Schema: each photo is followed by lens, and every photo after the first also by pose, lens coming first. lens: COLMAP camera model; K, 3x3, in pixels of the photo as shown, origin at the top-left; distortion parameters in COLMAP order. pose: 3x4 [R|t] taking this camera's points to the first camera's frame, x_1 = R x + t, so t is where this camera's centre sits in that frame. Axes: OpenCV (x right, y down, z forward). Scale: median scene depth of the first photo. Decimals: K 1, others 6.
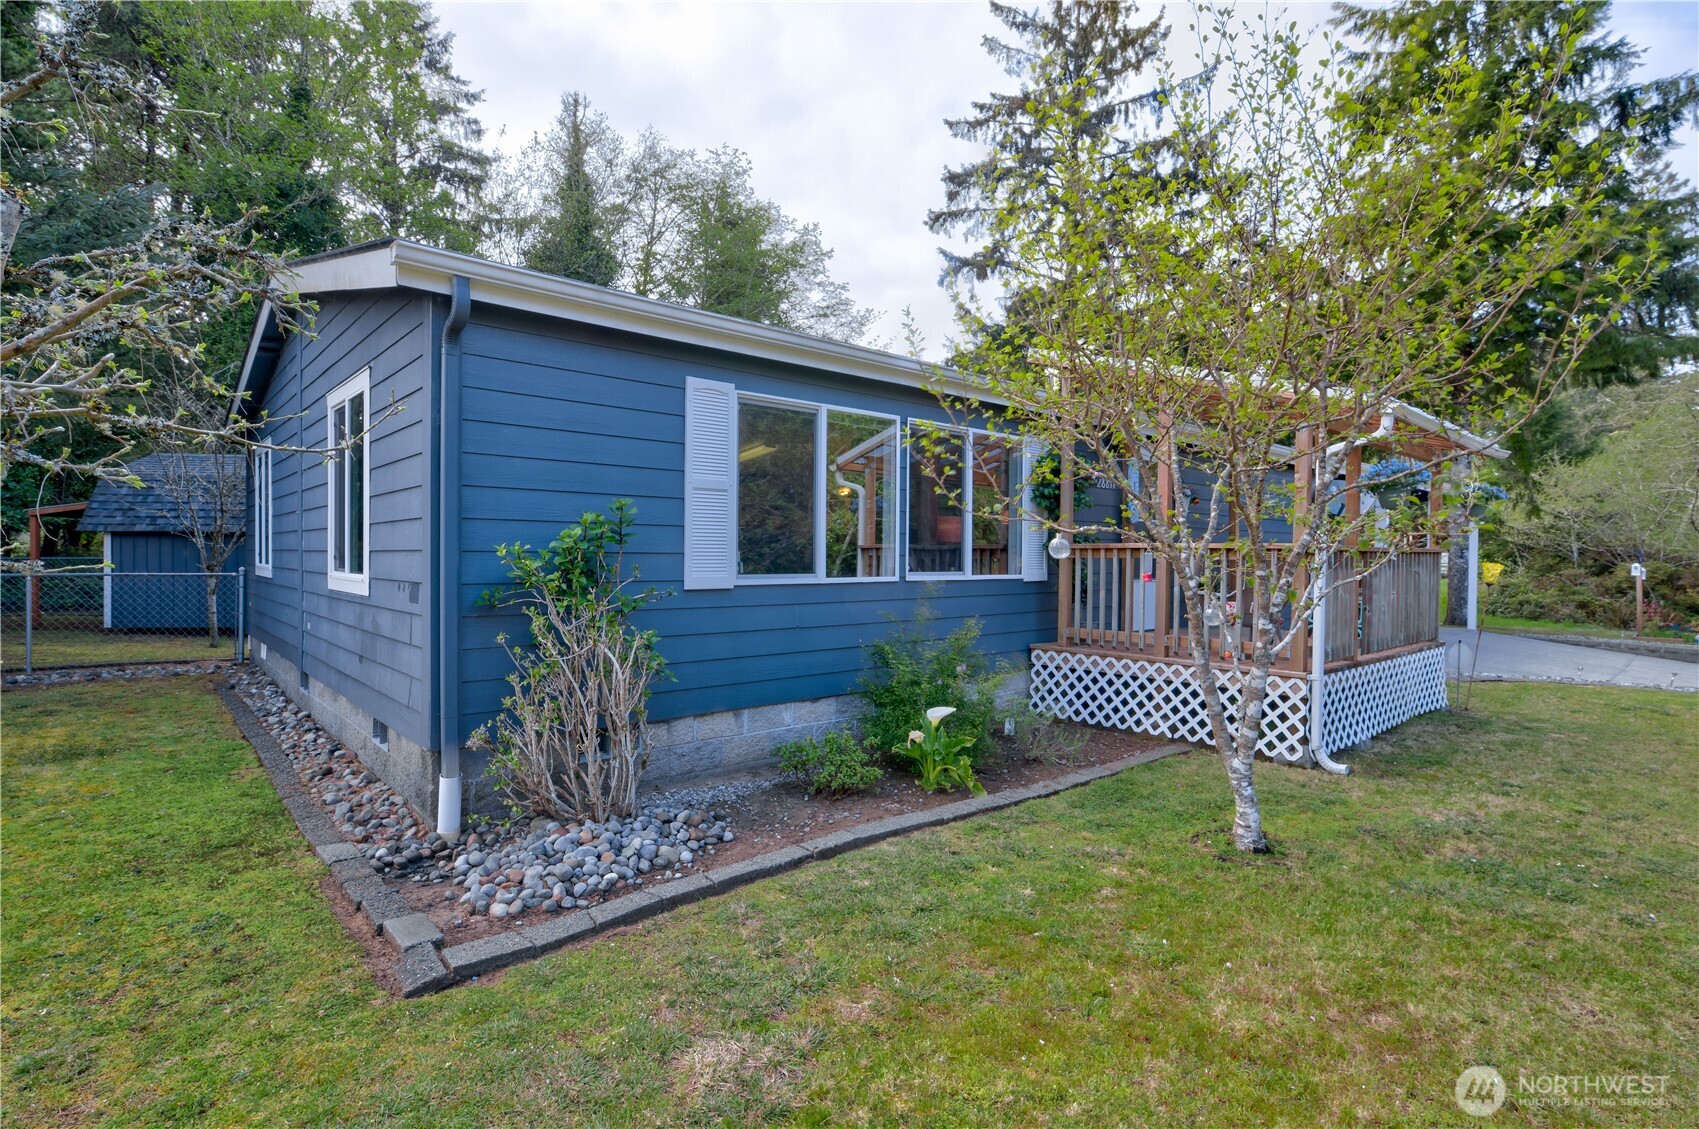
lens RADIAL K [[833.2, 0, 849.5], [0, 833.2, 564.5], [0, 0, 1]] dist [-0.000692, 0.000129]
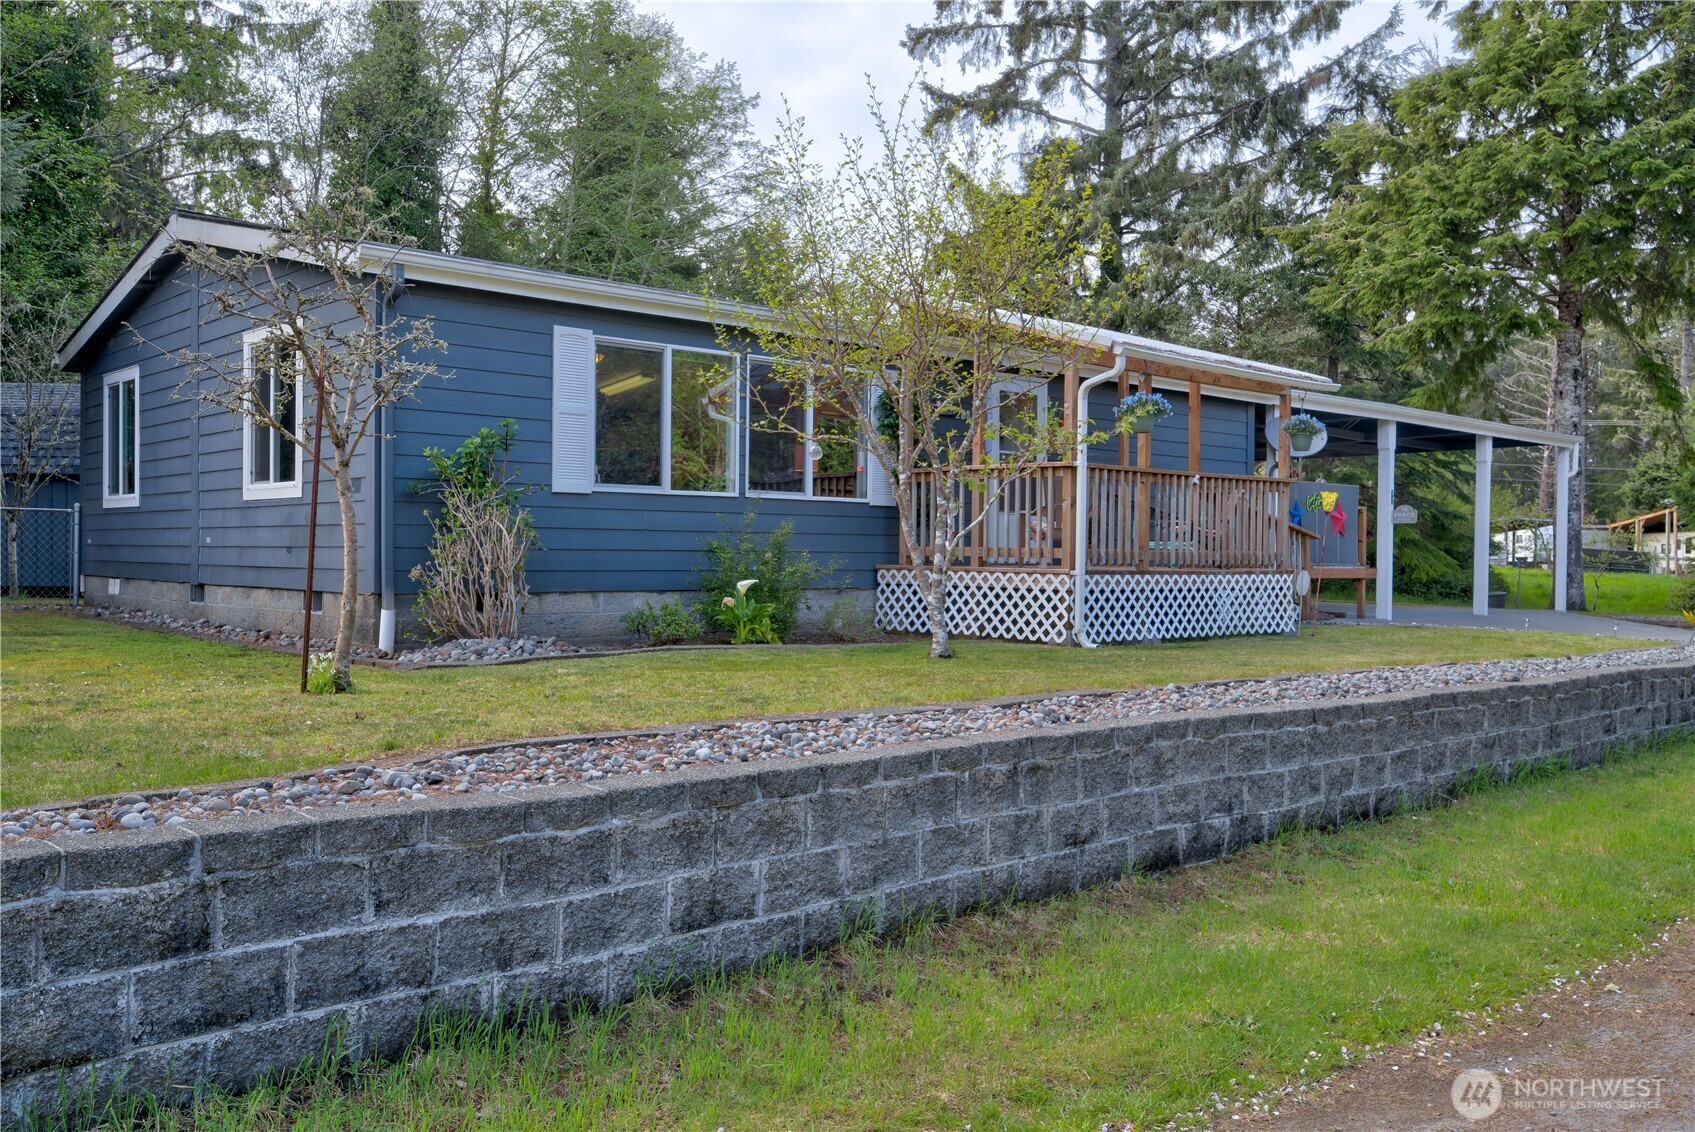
lens RADIAL K [[1458.2, 0, 847.5], [0, 1458.2, 566.0], [0, 0, 1]] dist [0.025797, -0.001841]
pose [[0.999966, 0.001275, 0.008189, 0.165927], [-0.001219, 0.999976, -0.006823, 0.110717], [-0.008197, 0.006812, 0.999943, -0.869928]]
